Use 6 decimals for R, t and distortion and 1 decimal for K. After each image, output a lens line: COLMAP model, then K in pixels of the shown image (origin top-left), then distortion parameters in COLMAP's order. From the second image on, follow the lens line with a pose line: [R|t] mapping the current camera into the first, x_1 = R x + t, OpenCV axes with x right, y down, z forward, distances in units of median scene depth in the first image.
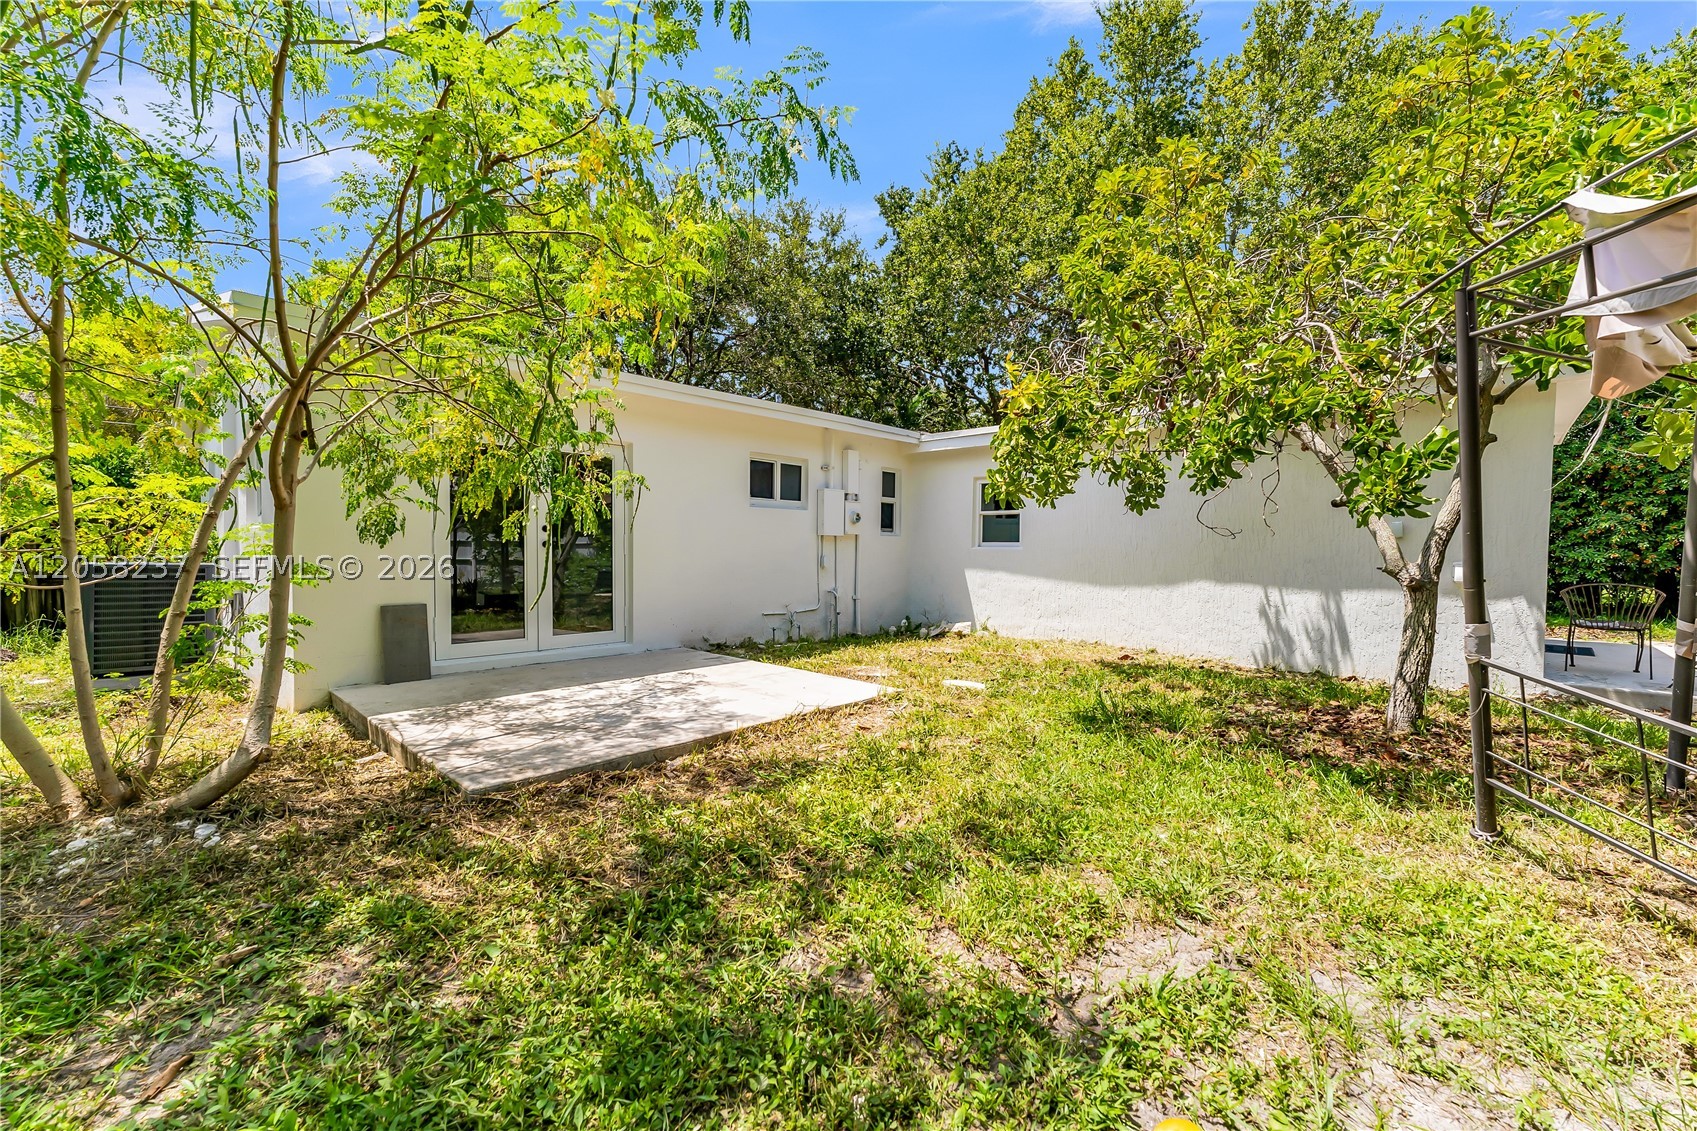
lens RADIAL K [[690.5, 0, 841.4], [0, 690.5, 563.4], [0, 0, 1]] dist [0.000762, -0.000110]
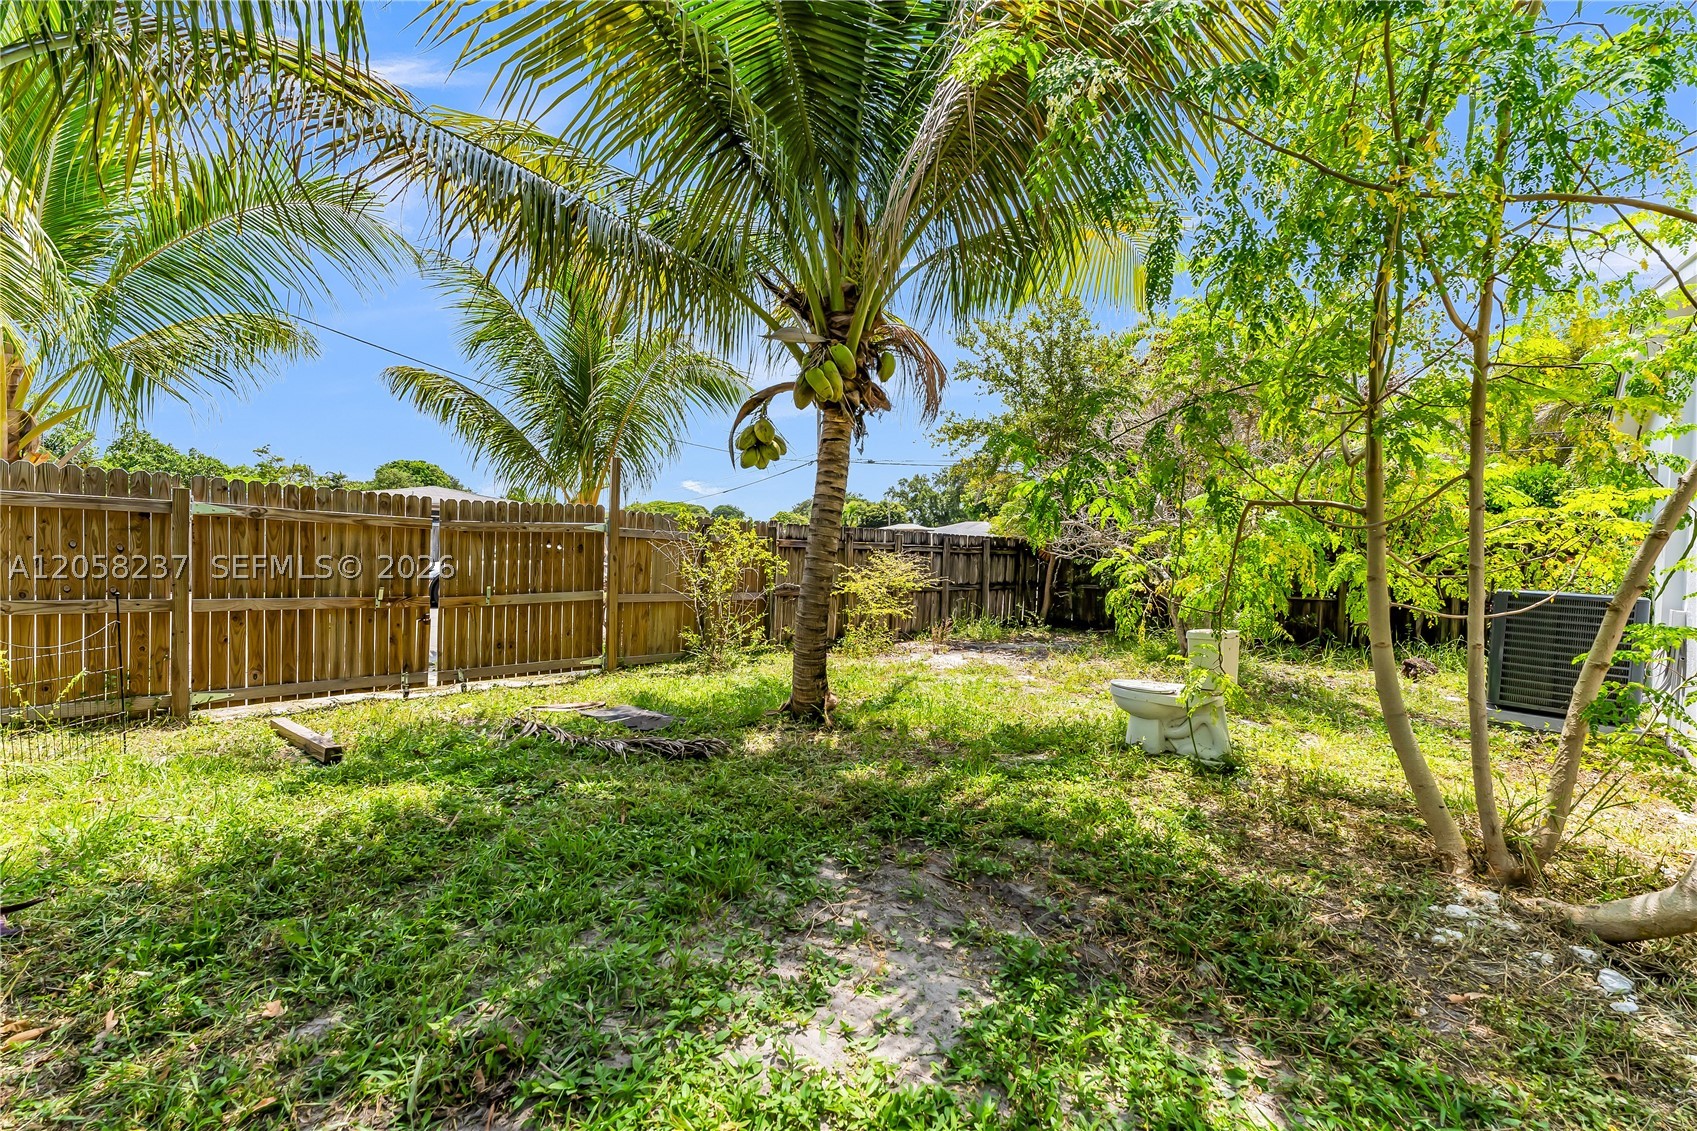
lens RADIAL K [[679.4, 0, 849.9], [0, 679.4, 571.3], [0, 0, 1]] dist [-0.001499, -0.000001]
pose [[-0.030719, 0.027858, -0.999140, -0.165863], [-0.052932, 0.998164, 0.029458, -0.009224], [0.998126, 0.053791, -0.029188, 0.165925]]
